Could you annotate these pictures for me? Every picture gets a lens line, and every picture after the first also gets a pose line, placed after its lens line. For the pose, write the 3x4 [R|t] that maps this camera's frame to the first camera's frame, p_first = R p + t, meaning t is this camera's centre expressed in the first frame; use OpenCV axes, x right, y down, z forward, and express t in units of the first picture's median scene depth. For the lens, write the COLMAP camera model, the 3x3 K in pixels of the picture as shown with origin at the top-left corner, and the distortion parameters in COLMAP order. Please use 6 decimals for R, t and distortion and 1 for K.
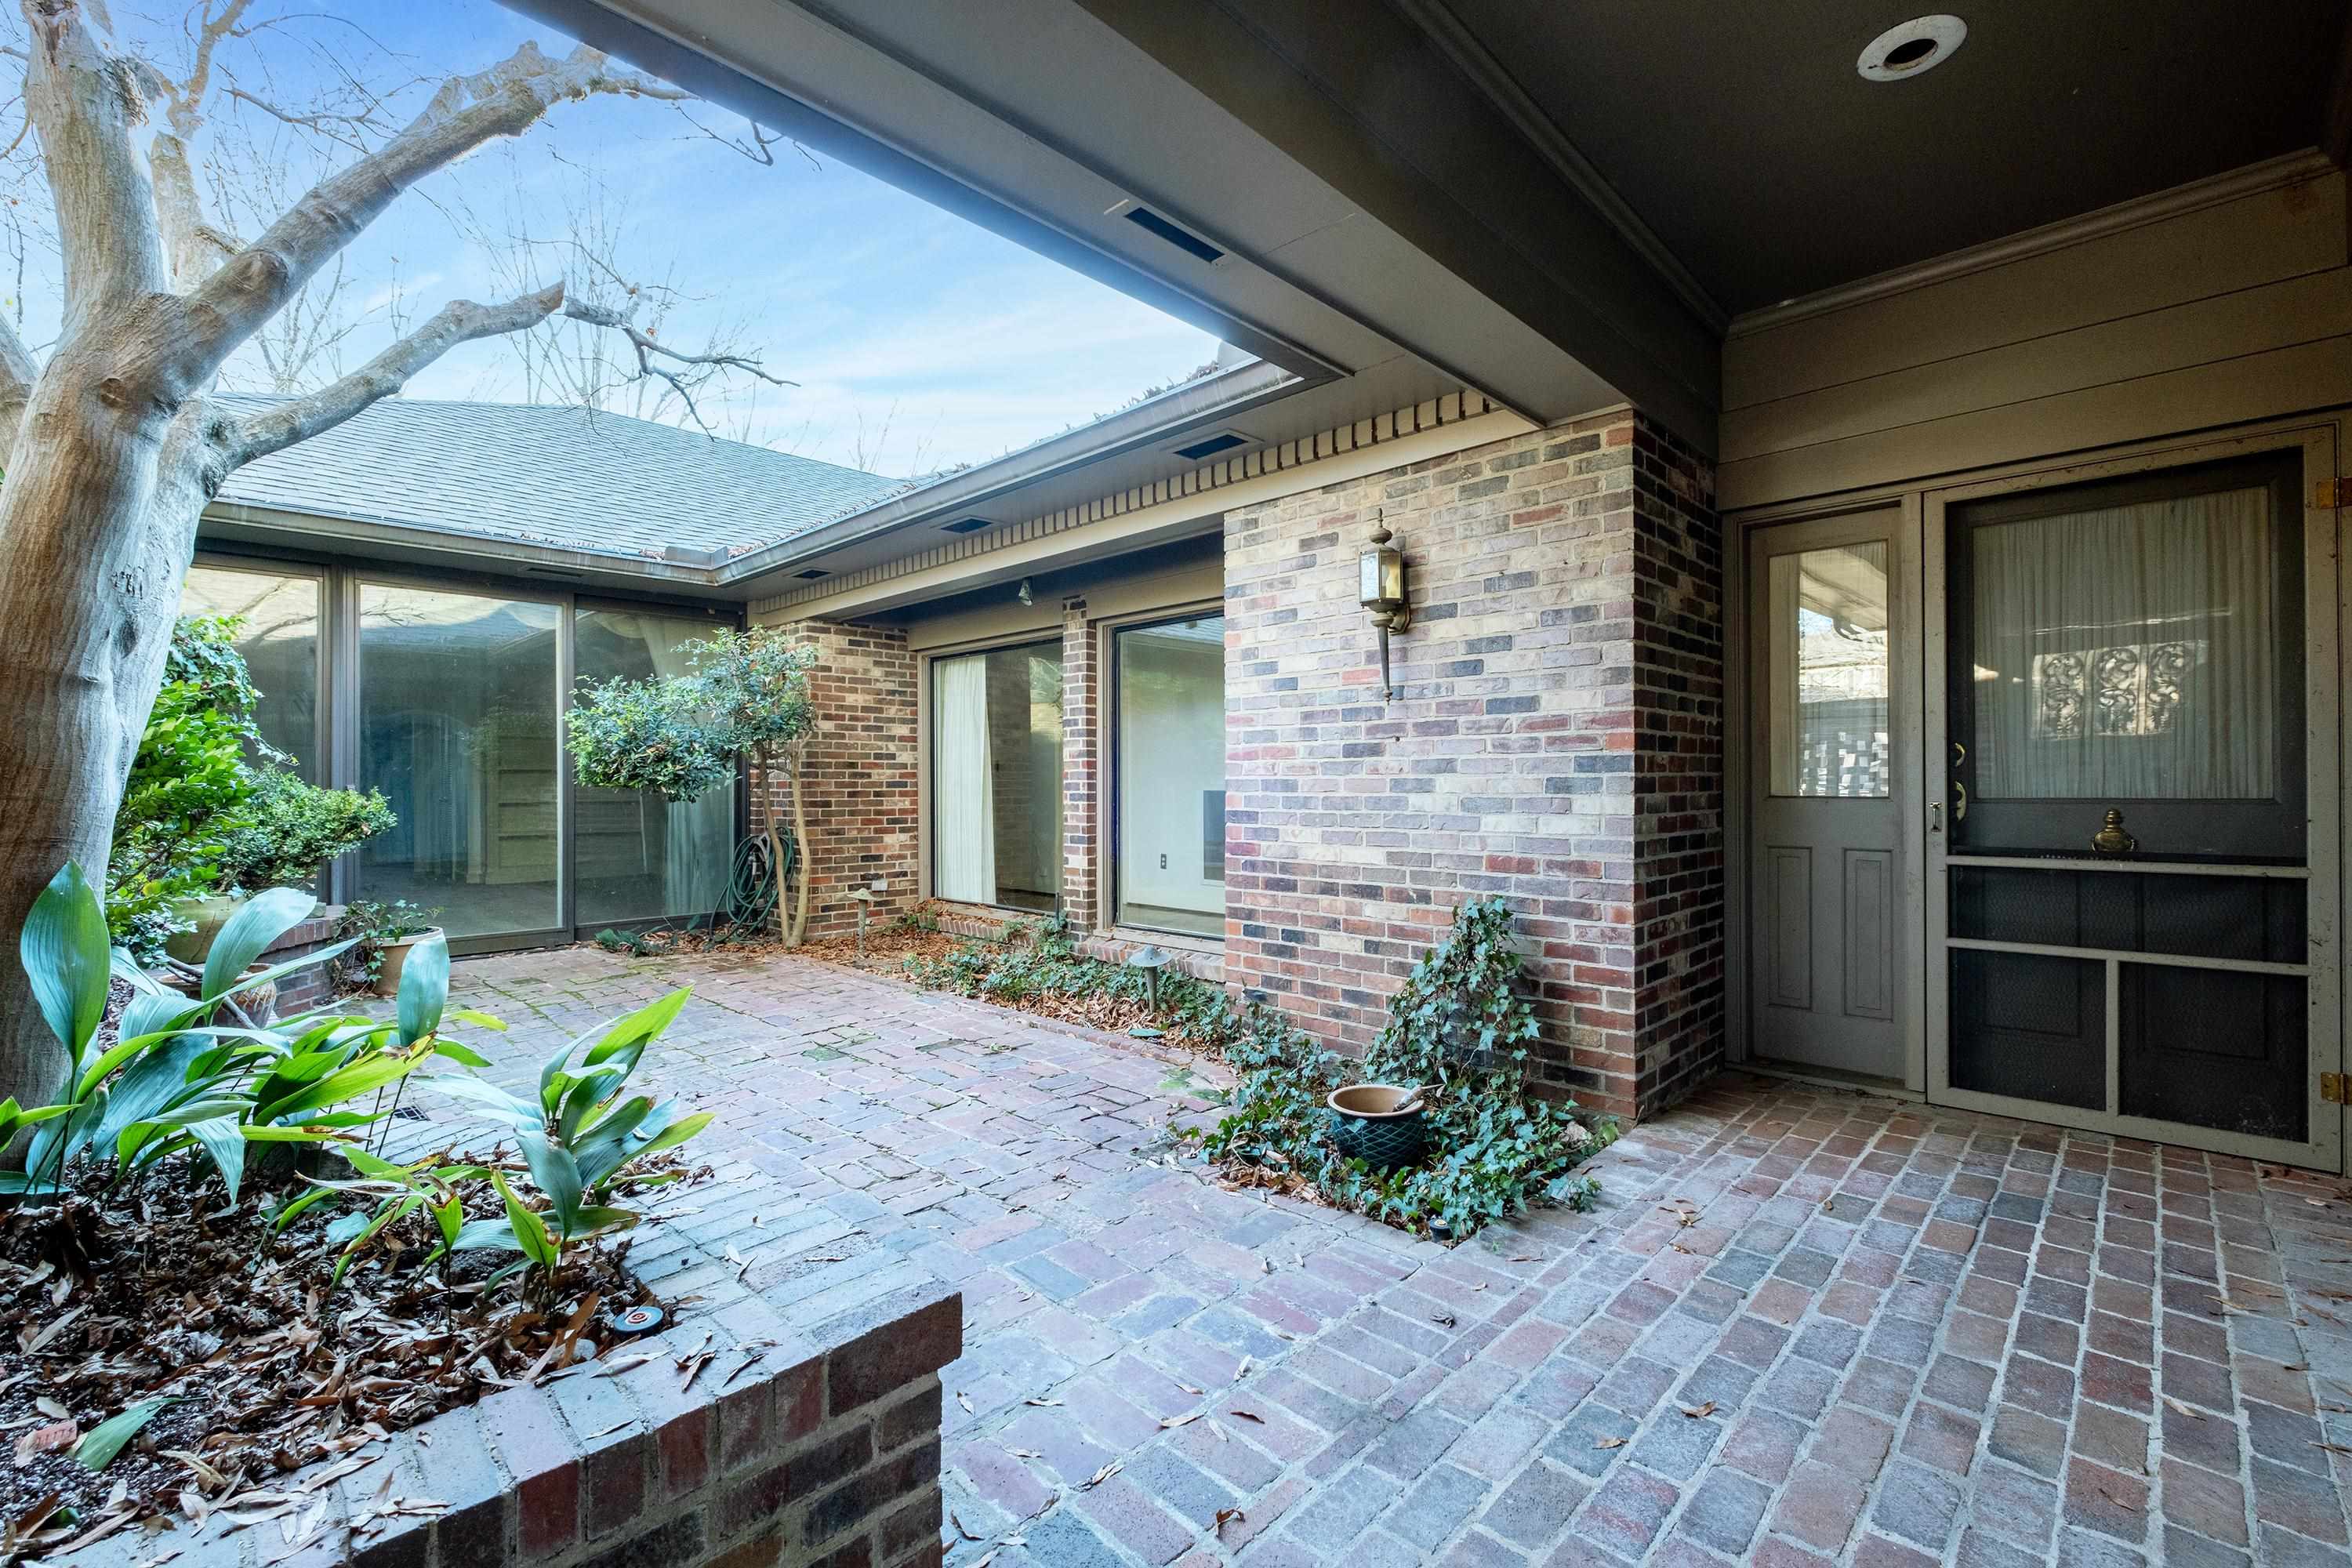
lens RADIAL K [[1012.9, 0, 1181.1], [0, 1012.9, 781.9], [0, 0, 1]] dist [-0.002038, -0.000079]
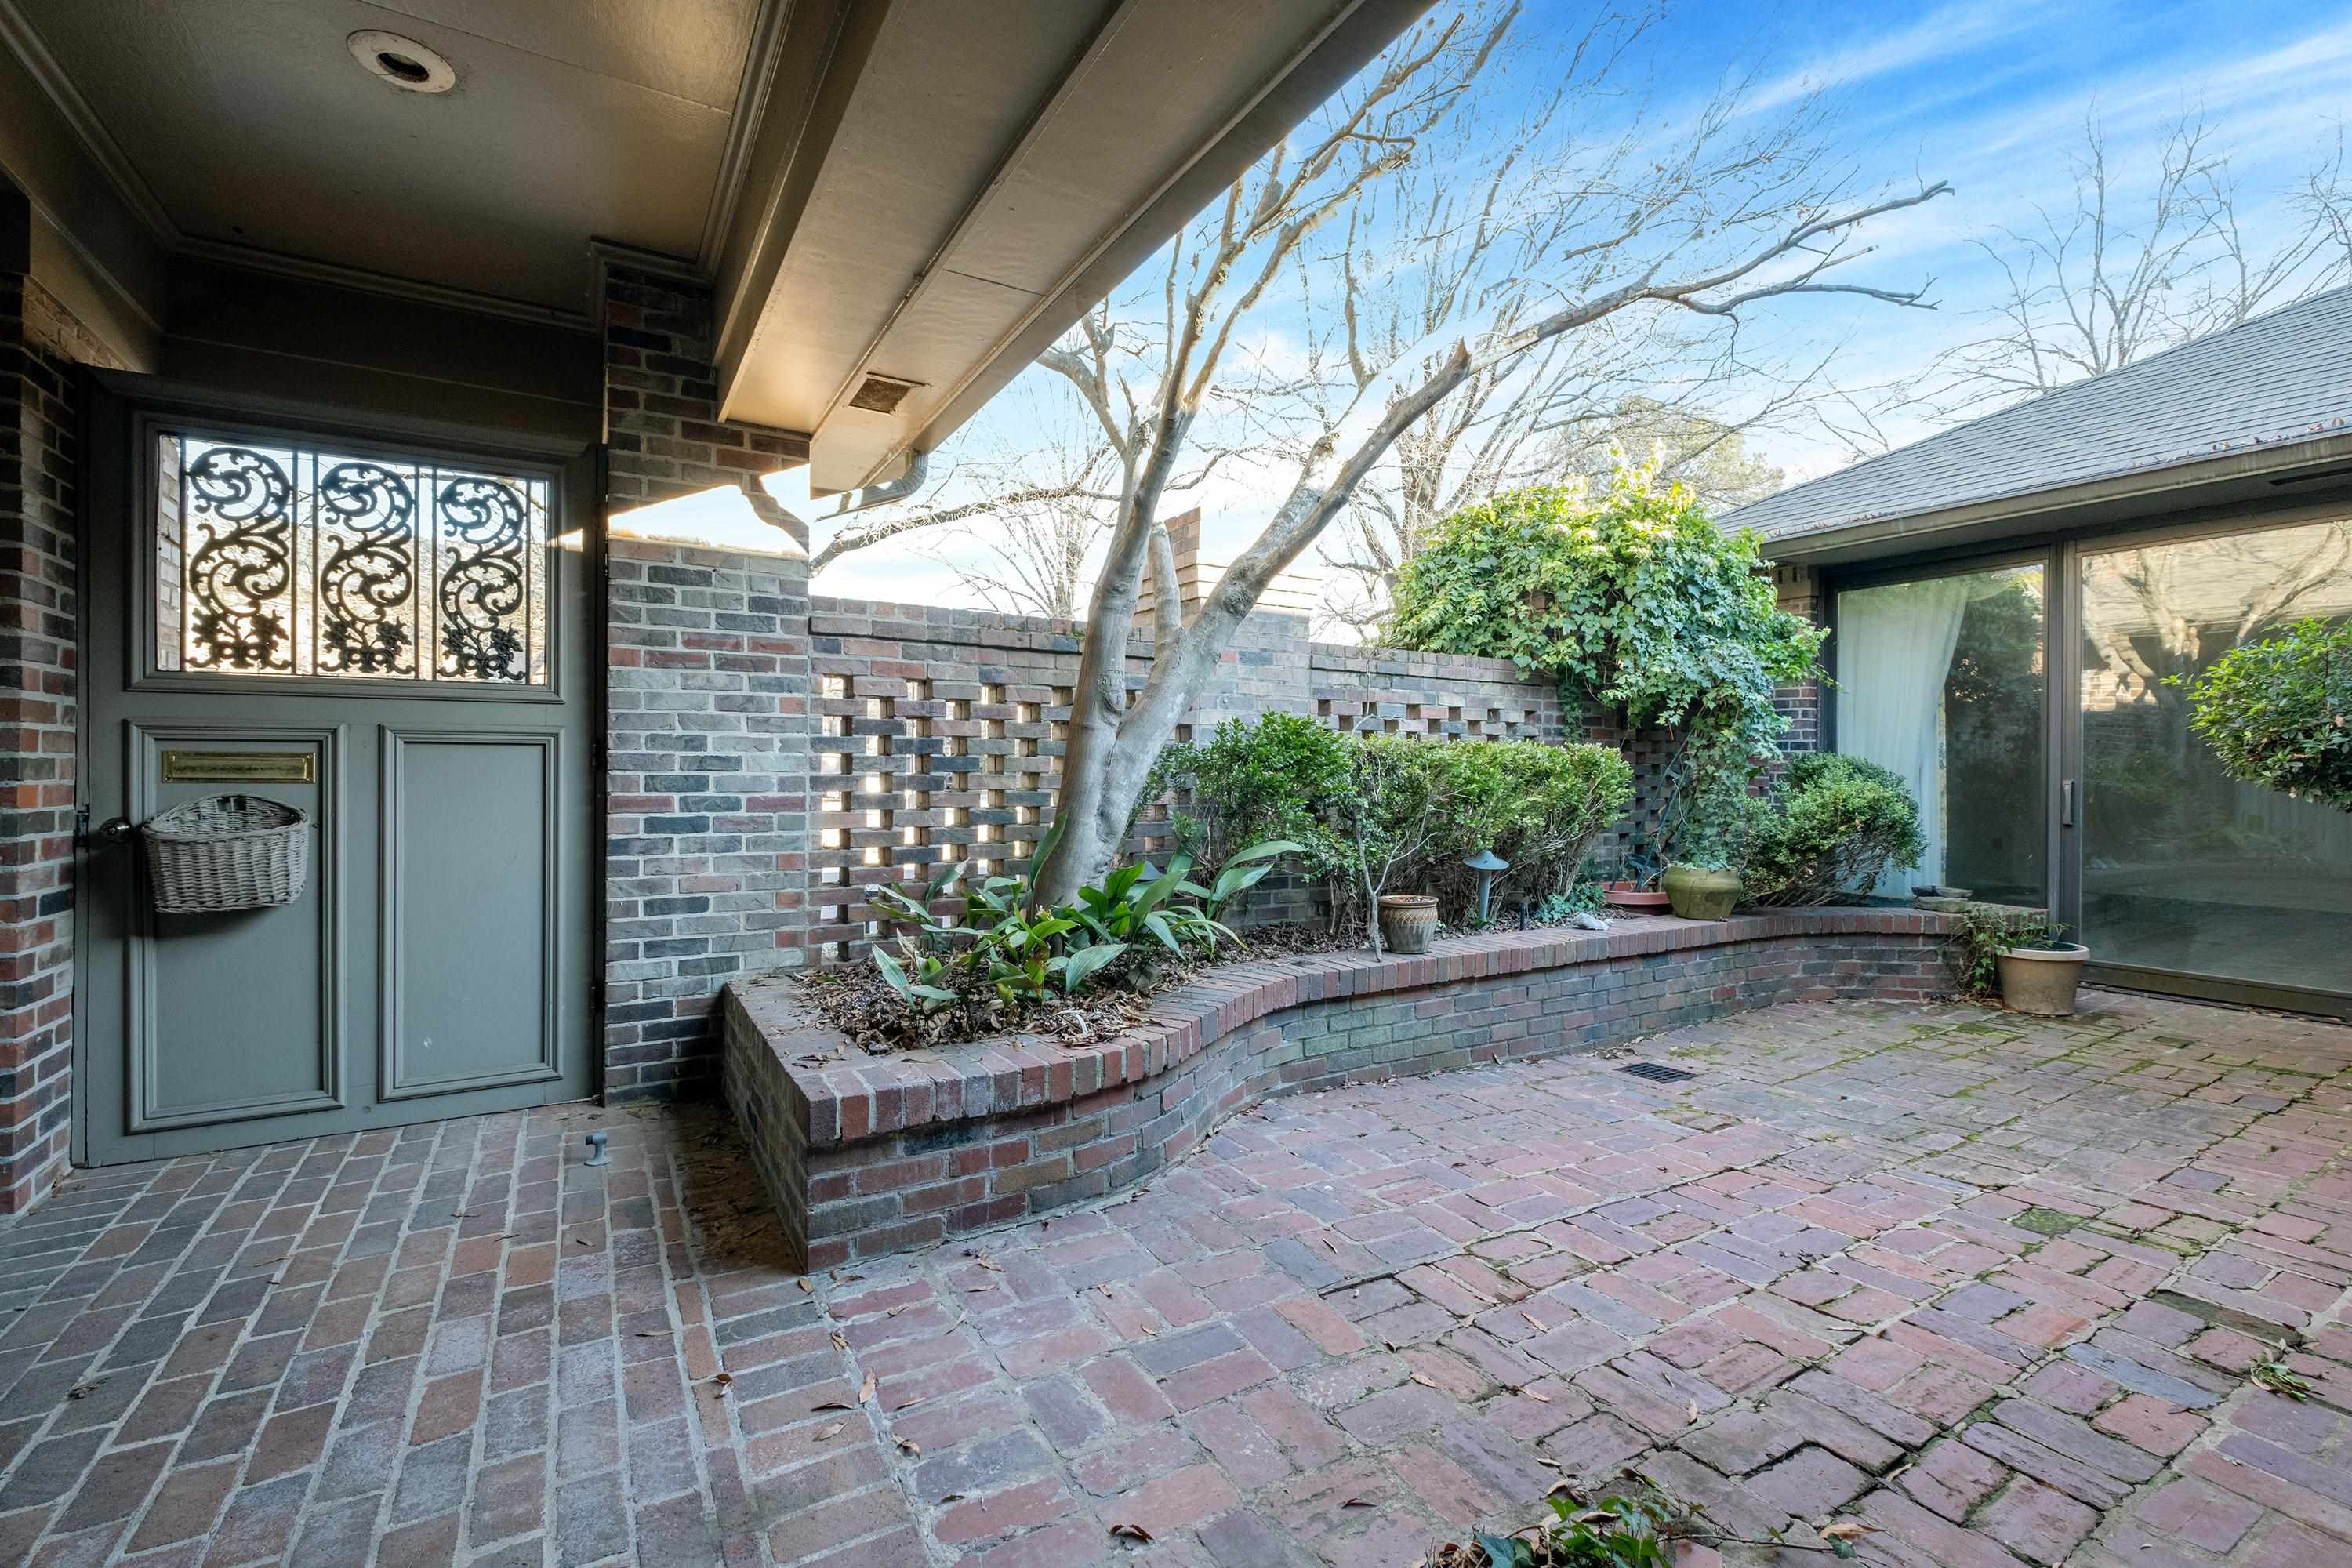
lens RADIAL K [[1012.9, 0, 1187.1], [0, 1012.9, 772.8], [0, 0, 1]] dist [-0.002038, -0.000079]
pose [[-0.258401, 0.004778, -0.966026, 0.392663], [-0.005112, 0.999967, 0.006313, -0.006128], [0.966024, 0.006570, -0.258368, 0.675942]]
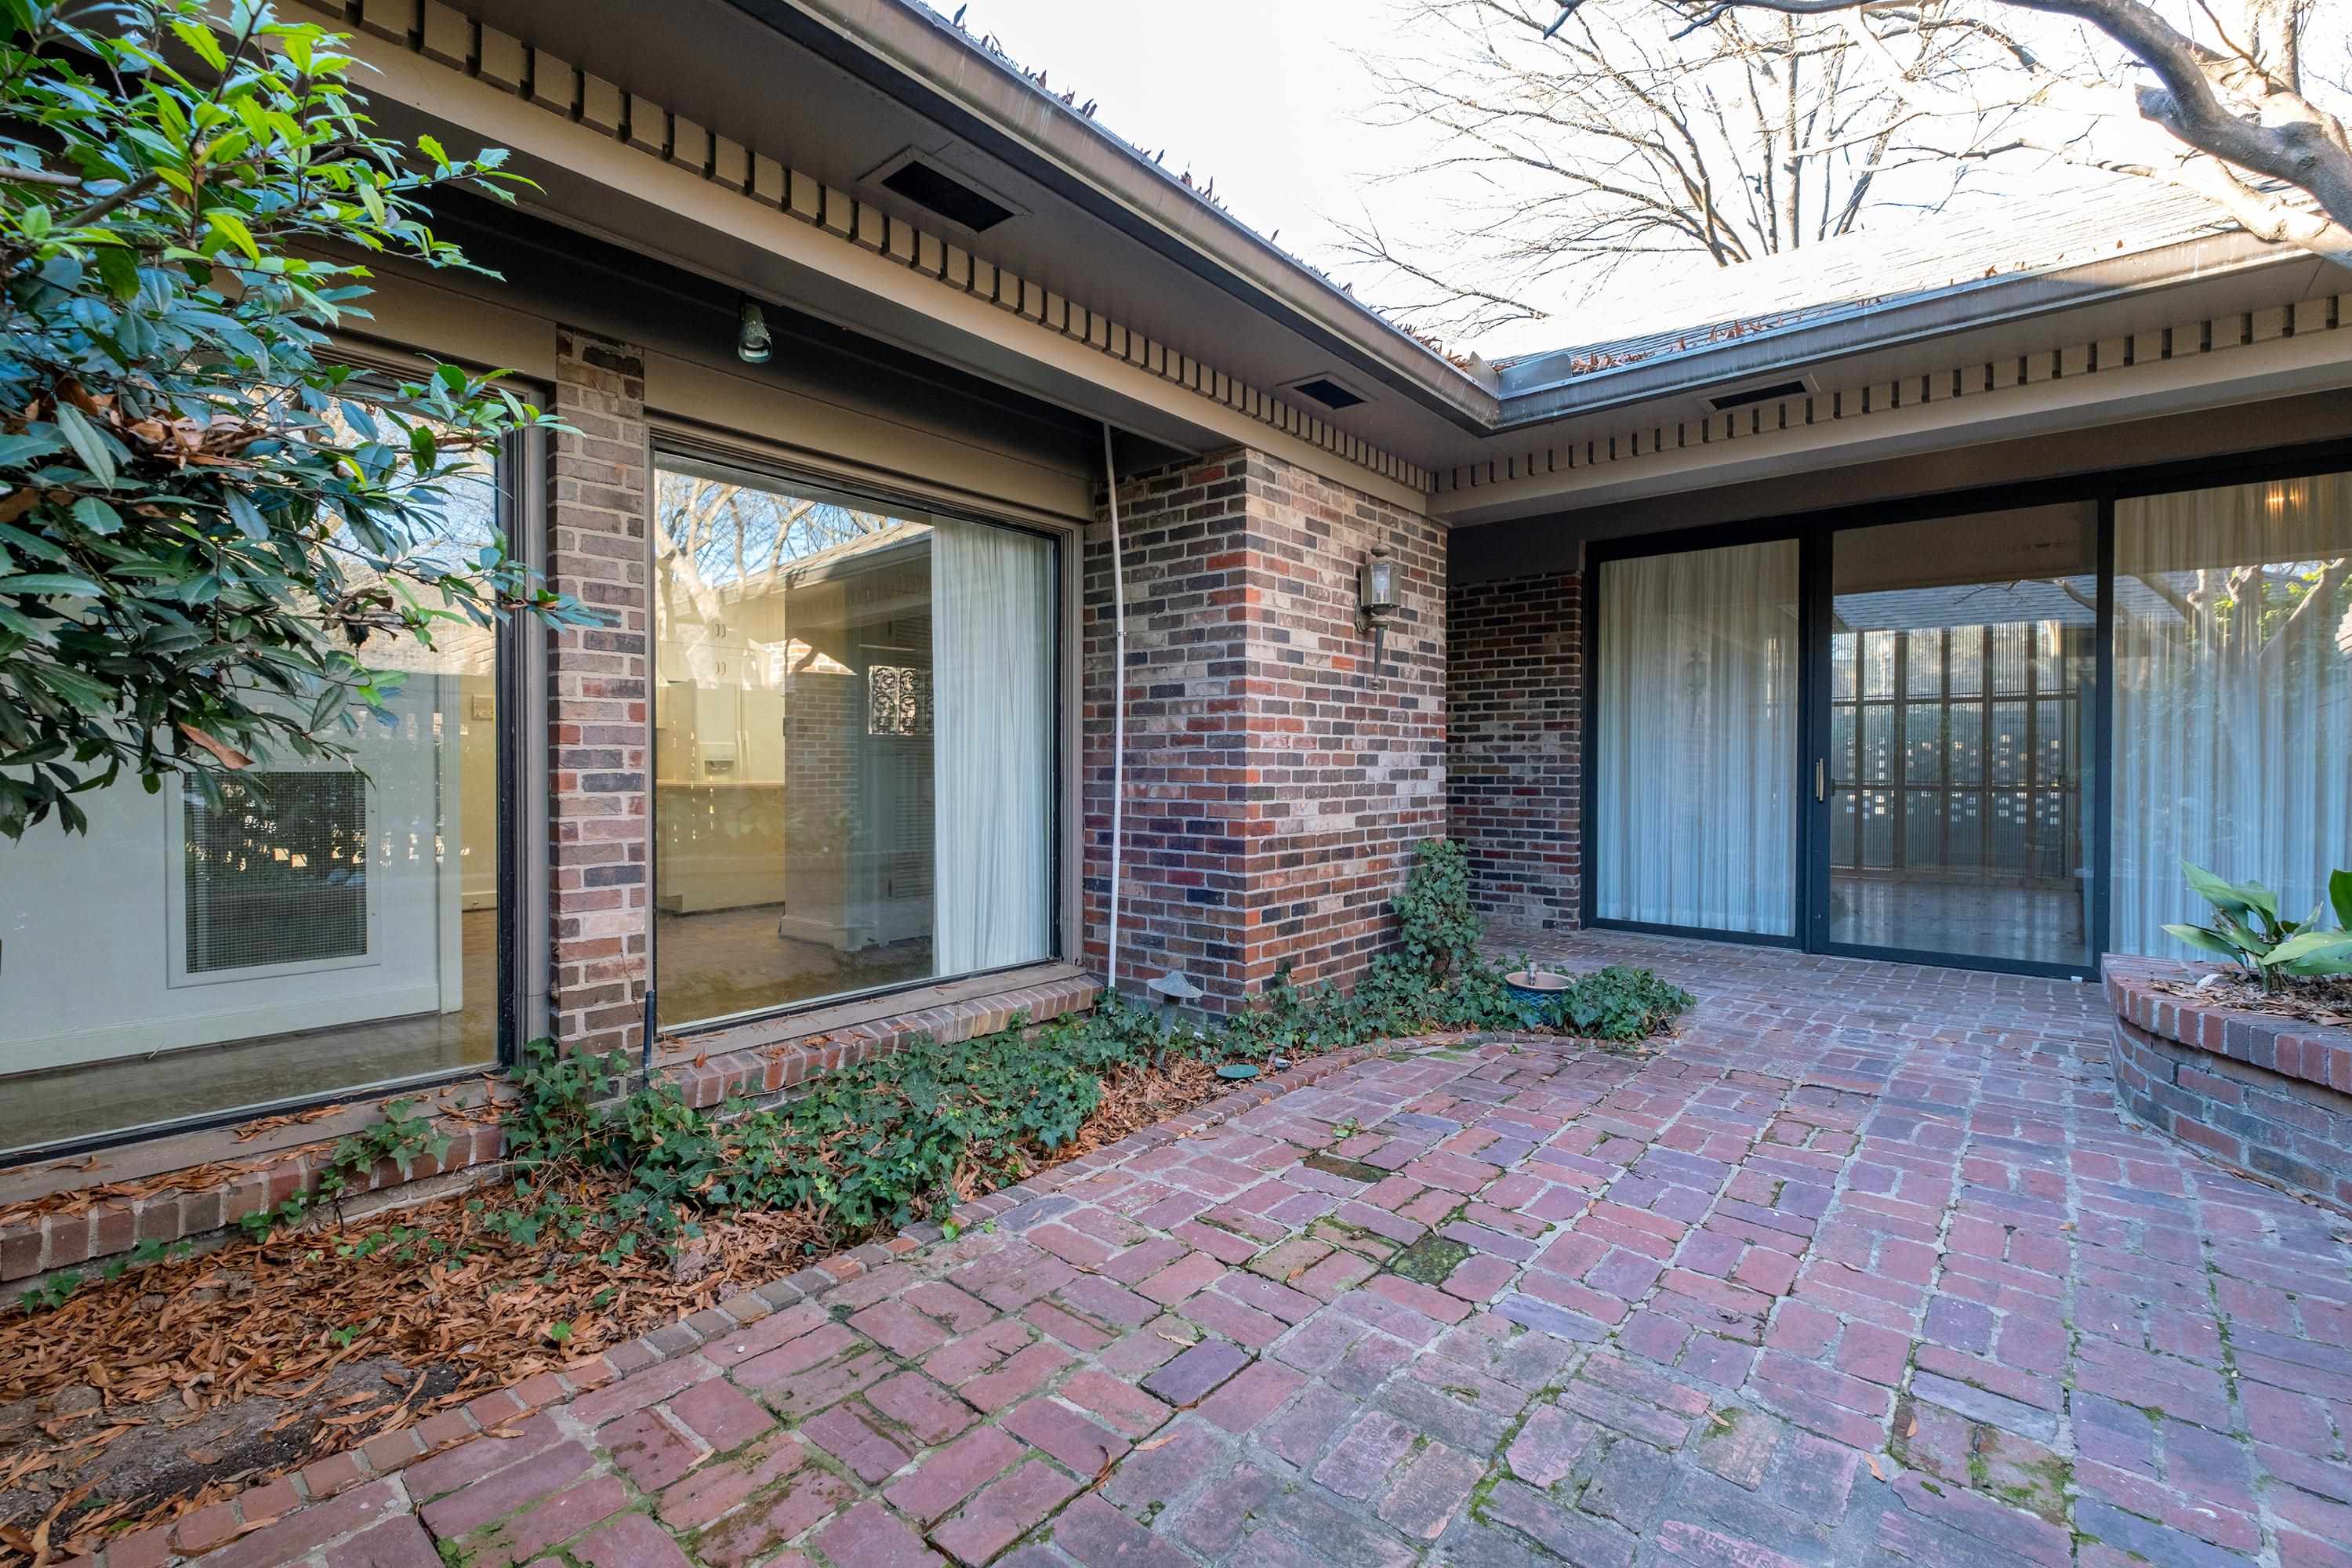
lens RADIAL K [[1012.9, 0, 1189.8], [0, 1012.9, 775.1], [0, 0, 1]] dist [-0.002038, -0.000079]
pose [[-0.064918, -0.007404, 0.997863, -0.908890], [-0.005076, 0.999962, 0.007090, 0.013081], [-0.997878, -0.004604, -0.064953, 1.209060]]
